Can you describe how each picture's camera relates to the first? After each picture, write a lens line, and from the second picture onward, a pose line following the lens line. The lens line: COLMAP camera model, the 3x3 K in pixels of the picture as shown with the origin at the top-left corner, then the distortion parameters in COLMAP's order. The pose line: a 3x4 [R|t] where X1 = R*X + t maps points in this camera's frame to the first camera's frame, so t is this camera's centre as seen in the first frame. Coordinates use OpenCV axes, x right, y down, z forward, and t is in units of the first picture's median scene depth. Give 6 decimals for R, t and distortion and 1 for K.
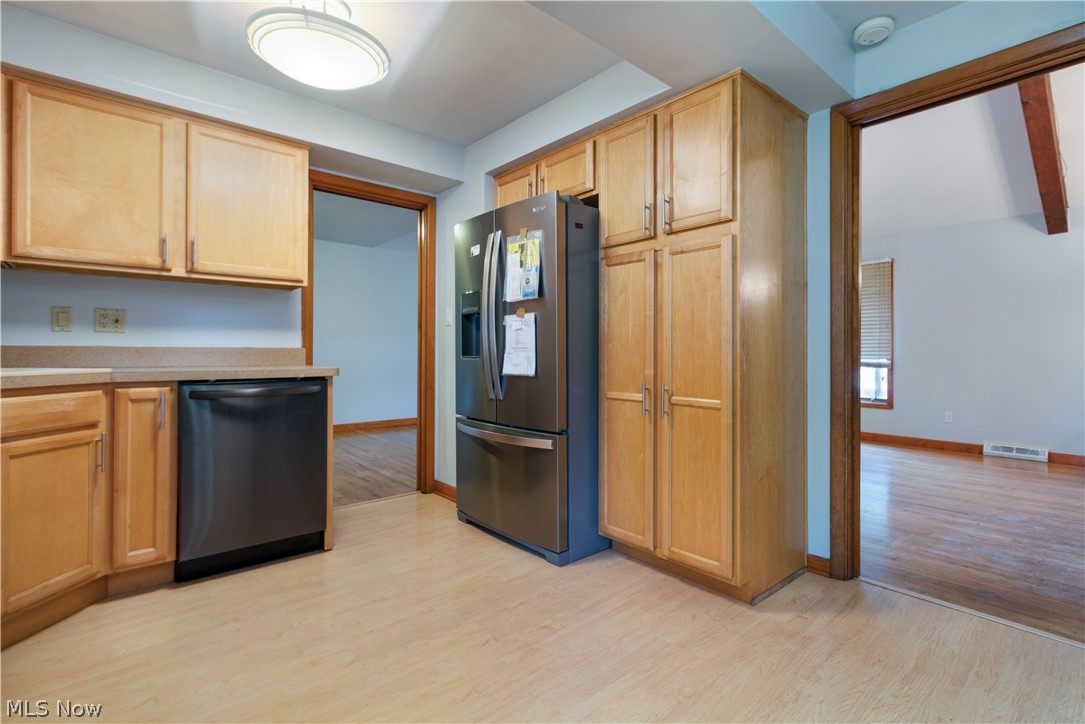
lens RADIAL K [[510.8, 0, 546.3], [0, 510.8, 347.9], [0, 0, 1]] dist [0.002404, 0.000040]
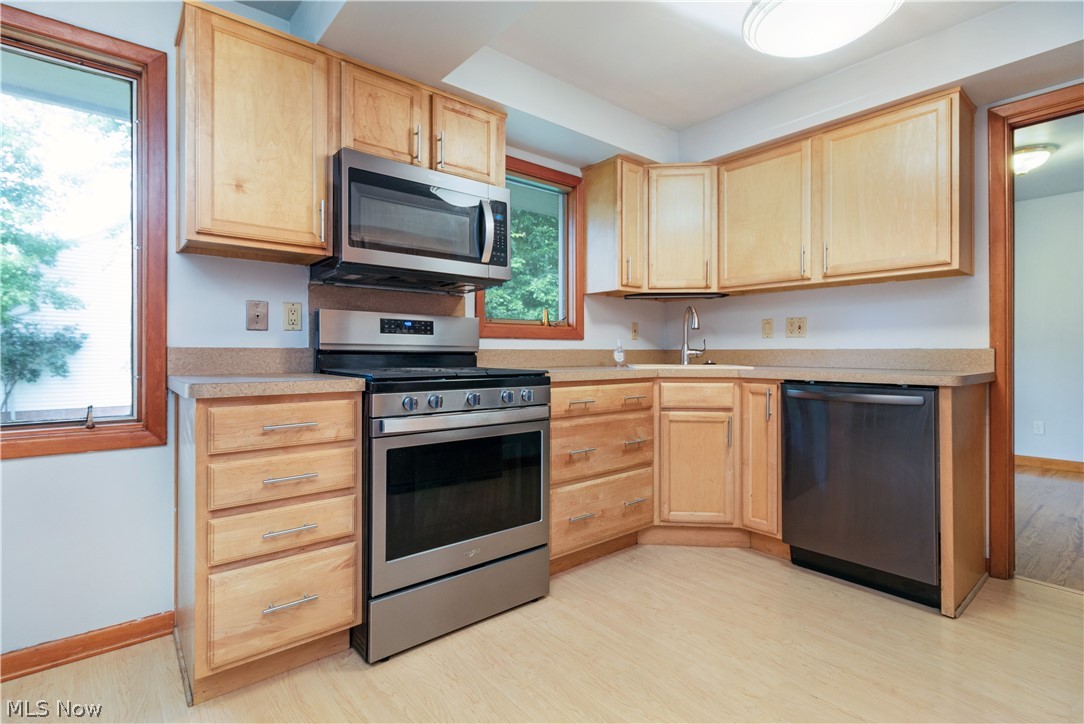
lens RADIAL K [[515.9, 0, 542.8], [0, 515.9, 351.3], [0, 0, 1]] dist [0.000027, -0.000085]
pose [[-0.020582, -0.005613, -0.999772, 0.370399], [0.007332, 0.999957, -0.005765, 0.004934], [0.999761, -0.007449, -0.020540, 0.447945]]
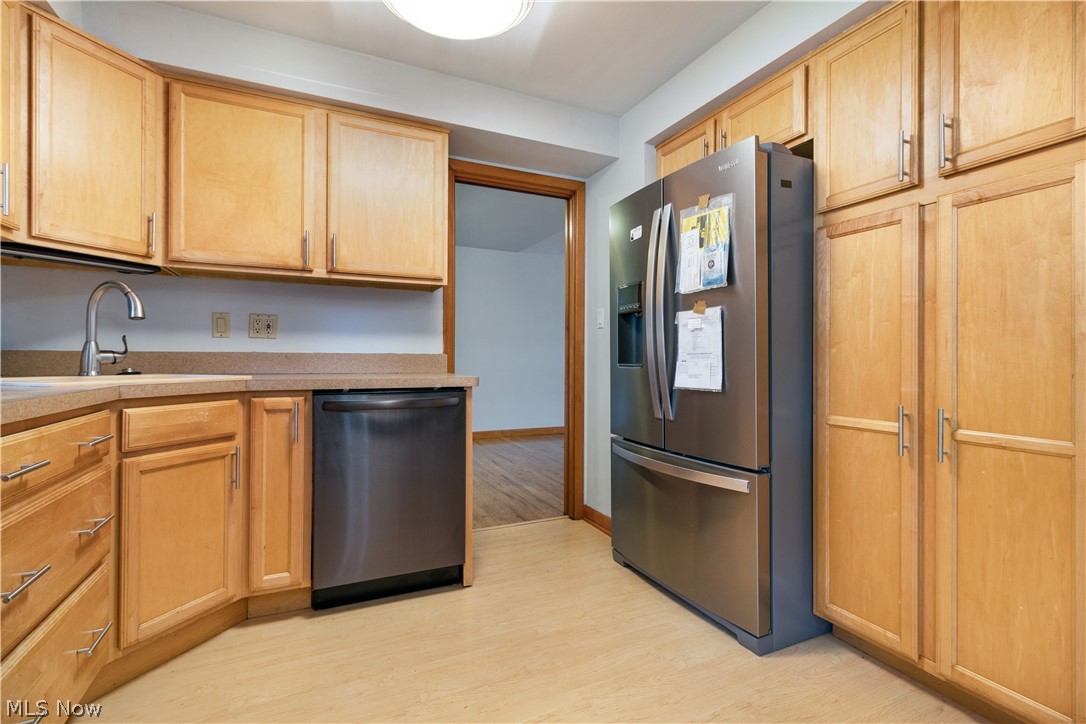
lens RADIAL K [[496.9, 0, 543.7], [0, 496.9, 356.8], [0, 0, 1]] dist [0.000836, 0.000215]
pose [[0.961161, 0.000947, -0.275987, -0.072818], [0.000206, 0.999991, 0.004149, 0.001691], [0.275989, -0.004045, 0.961152, 0.237398]]
